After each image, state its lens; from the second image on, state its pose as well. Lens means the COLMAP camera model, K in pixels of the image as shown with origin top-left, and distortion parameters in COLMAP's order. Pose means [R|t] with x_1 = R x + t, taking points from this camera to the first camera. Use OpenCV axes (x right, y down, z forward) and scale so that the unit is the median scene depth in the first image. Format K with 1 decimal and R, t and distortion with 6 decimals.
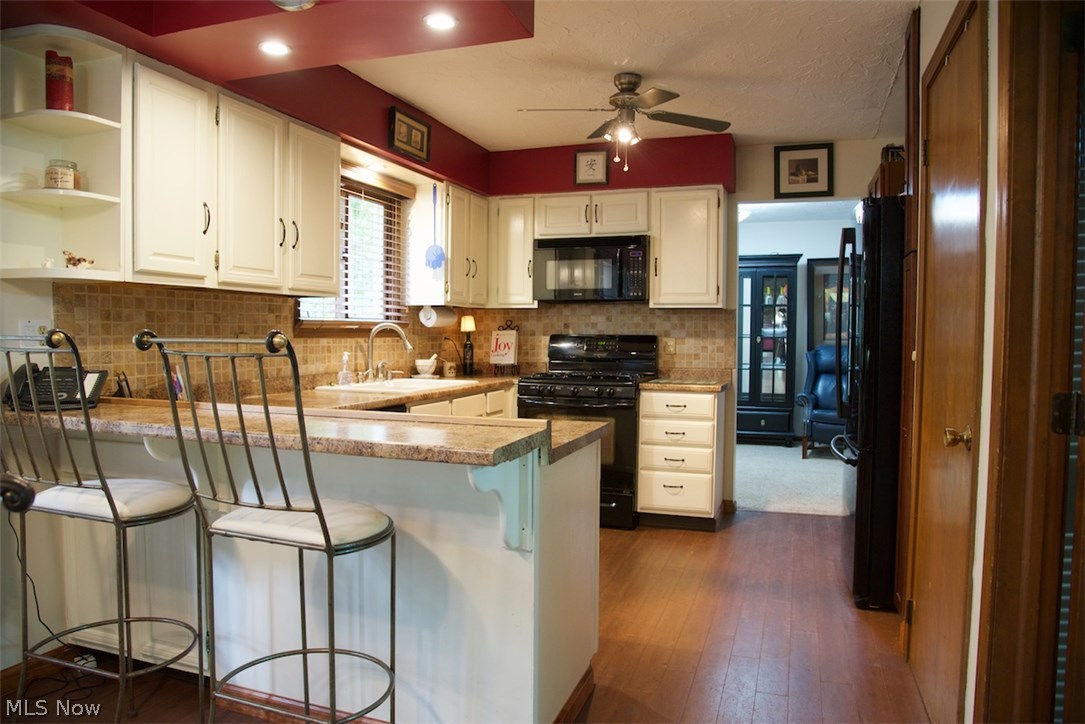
lens RADIAL K [[736.3, 0, 542.5], [0, 736.3, 362.0], [0, 0, 1]] dist [-0.126385, 0.082187]
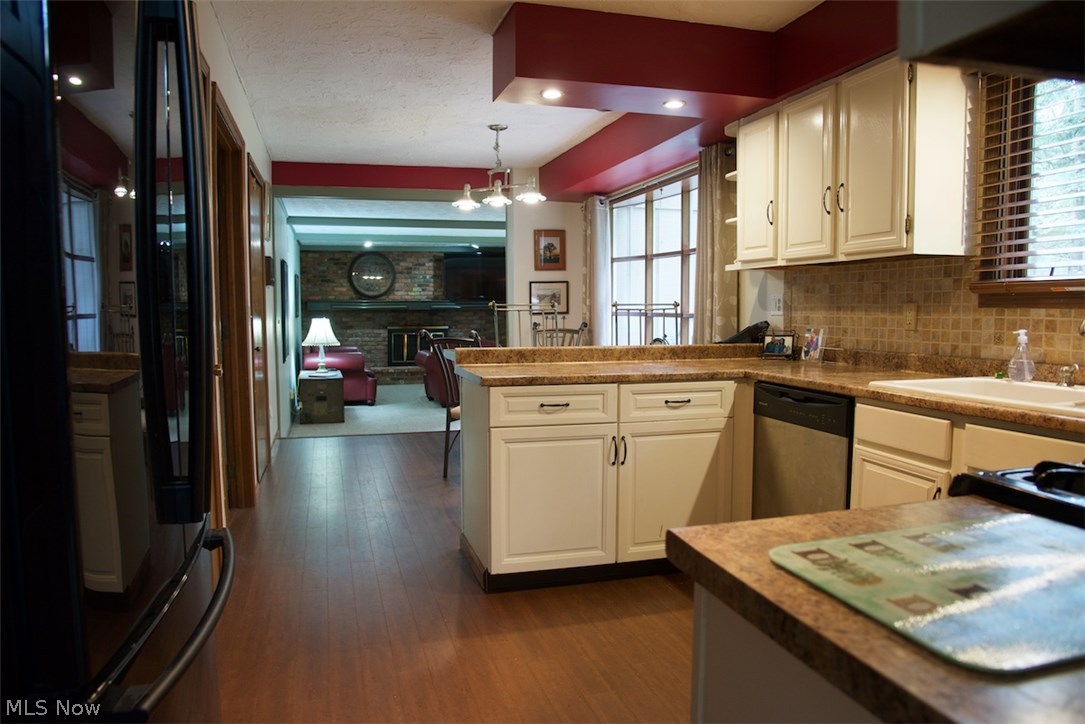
lens RADIAL K [[736.3, 0, 542.5], [0, 736.3, 362.0], [0, 0, 1]] dist [-0.126385, 0.082187]
pose [[-0.818403, 0.035248, -0.573563, 0.351738], [-0.027686, 0.994539, 0.100623, -0.029738], [0.573978, 0.098230, -0.812958, 1.042793]]
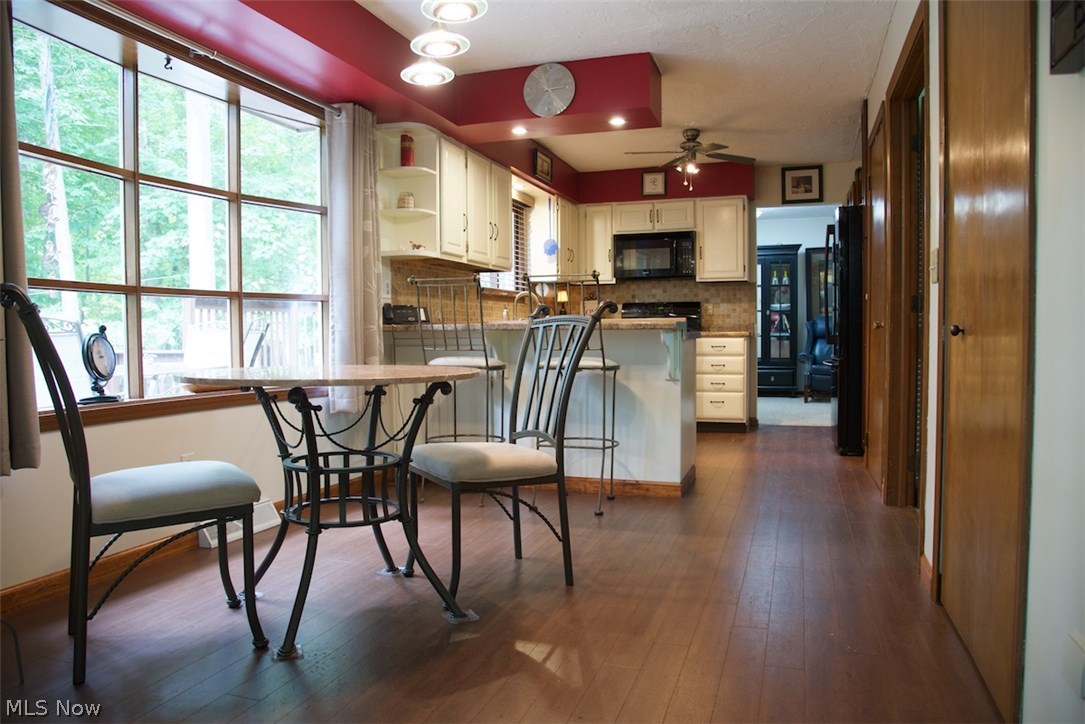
lens RADIAL K [[736.3, 0, 542.5], [0, 736.3, 362.0], [0, 0, 1]] dist [-0.126385, 0.082187]
pose [[0.999883, -0.015284, 0.000024, -0.161611], [0.015284, 0.999878, 0.003268, 0.076280], [-0.000074, -0.003267, 0.999995, -0.441378]]
